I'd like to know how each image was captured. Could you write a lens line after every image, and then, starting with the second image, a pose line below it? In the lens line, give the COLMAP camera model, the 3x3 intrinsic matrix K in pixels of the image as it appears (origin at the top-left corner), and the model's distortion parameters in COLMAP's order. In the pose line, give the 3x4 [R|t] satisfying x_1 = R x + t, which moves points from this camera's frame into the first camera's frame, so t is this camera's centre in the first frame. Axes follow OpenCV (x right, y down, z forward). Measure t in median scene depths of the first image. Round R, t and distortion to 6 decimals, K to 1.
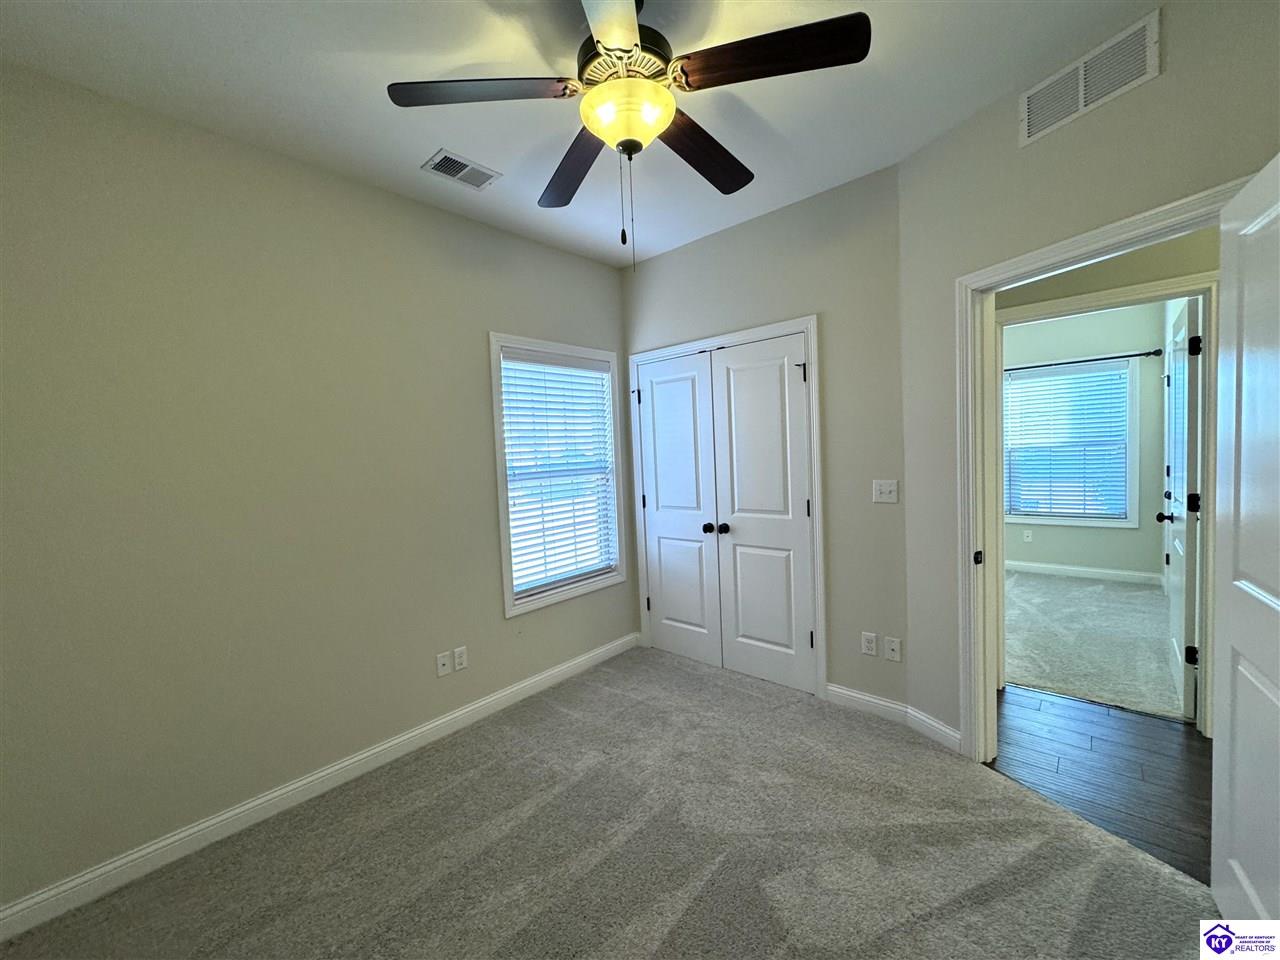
lens RADIAL K [[510.6, 0, 640.0], [0, 510.6, 480.0], [0, 0, 1]] dist [-0.002049, -0.000502]
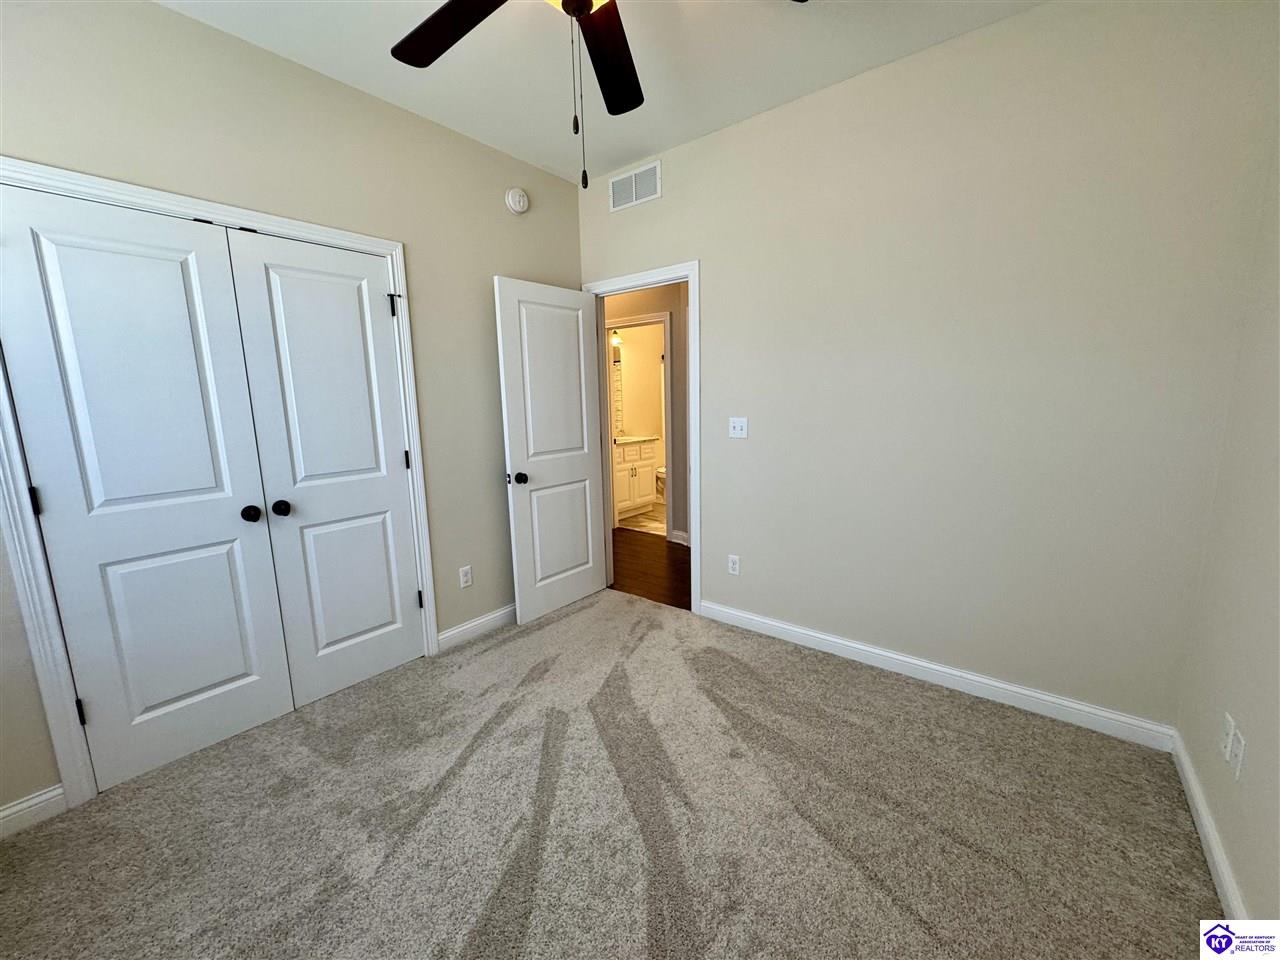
lens RADIAL K [[510.6, 0, 640.0], [0, 510.6, 480.0], [0, 0, 1]] dist [-0.002049, -0.000502]
pose [[-0.034970, -0.139604, 0.989590, -0.517671], [0.057013, 0.988304, 0.141437, -0.011786], [-0.997761, 0.061365, -0.026602, 0.551533]]
